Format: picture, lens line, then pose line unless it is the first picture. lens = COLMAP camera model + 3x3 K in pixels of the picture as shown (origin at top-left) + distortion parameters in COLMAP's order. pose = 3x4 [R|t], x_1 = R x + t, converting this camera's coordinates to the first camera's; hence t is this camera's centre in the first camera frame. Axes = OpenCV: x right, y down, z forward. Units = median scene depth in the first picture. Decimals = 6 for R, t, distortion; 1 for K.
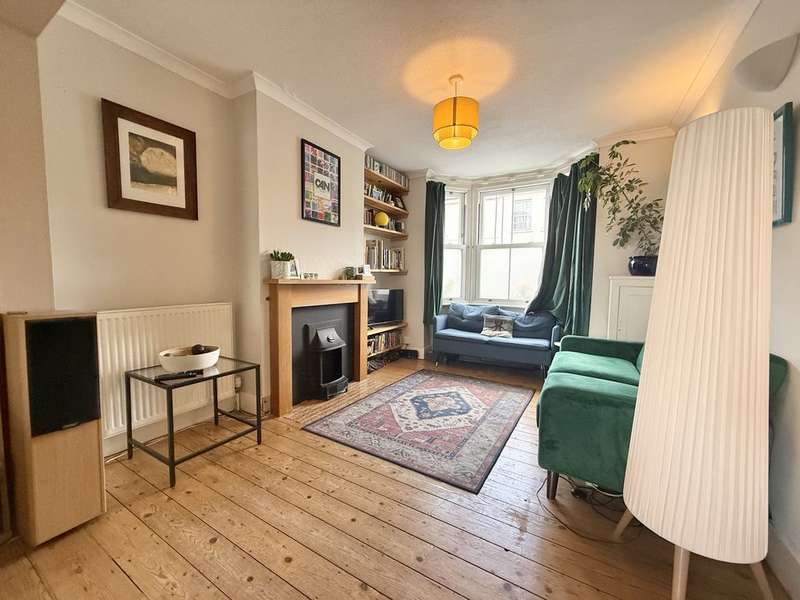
lens RADIAL K [[315.5, 0, 400.4], [0, 315.5, 300.5], [0, 0, 1]] dist [-0.000998, -0.000378]
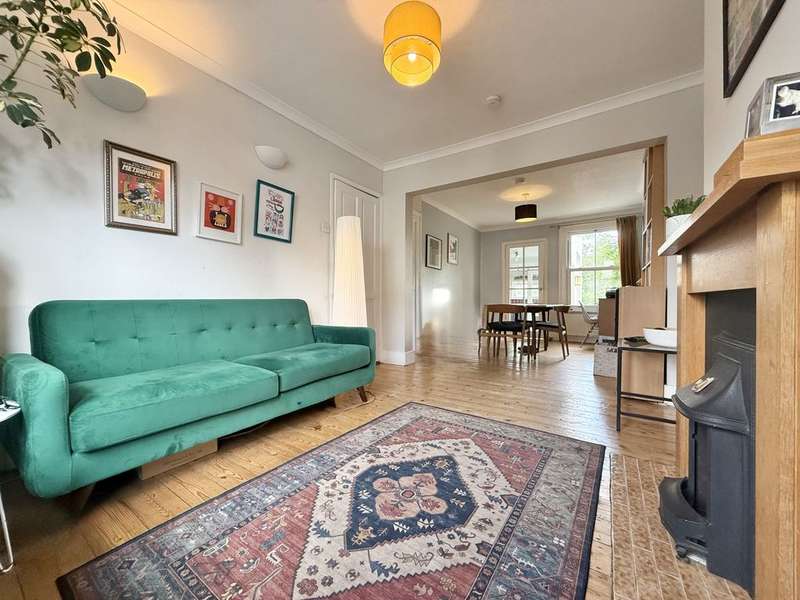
lens RADIAL K [[315.5, 0, 400.8], [0, 315.5, 299.6], [0, 0, 1]] dist [-0.000998, -0.000378]
pose [[-0.997609, -0.019885, 0.066191, 0.101543], [-0.015323, 0.997518, 0.068729, 0.000643], [-0.067393, 0.067550, -0.995437, 1.279681]]
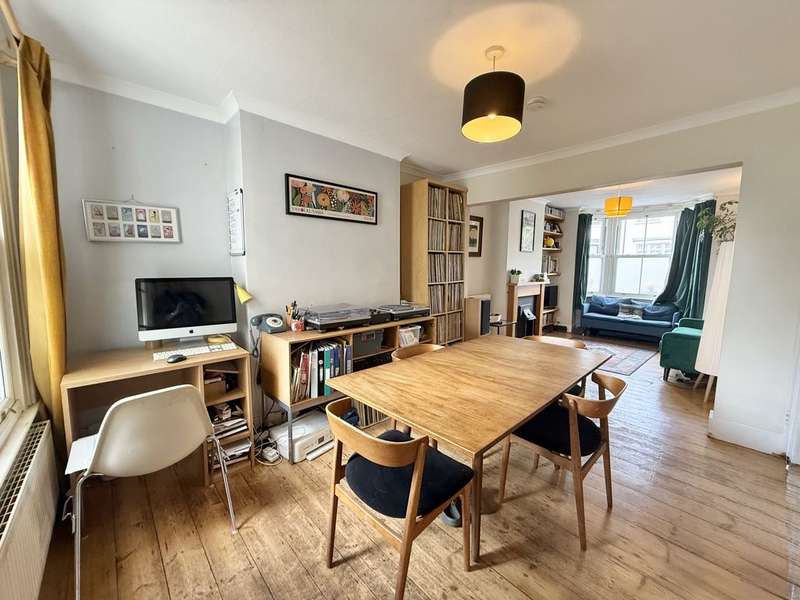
lens RADIAL K [[315.5, 0, 398.6], [0, 315.5, 300.6], [0, 0, 1]] dist [-0.000998, -0.000378]
pose [[0.957270, 0.026962, -0.287937, -0.374897], [-0.015567, 0.999005, 0.041790, -0.019619], [0.288777, -0.035522, 0.956737, -0.885840]]
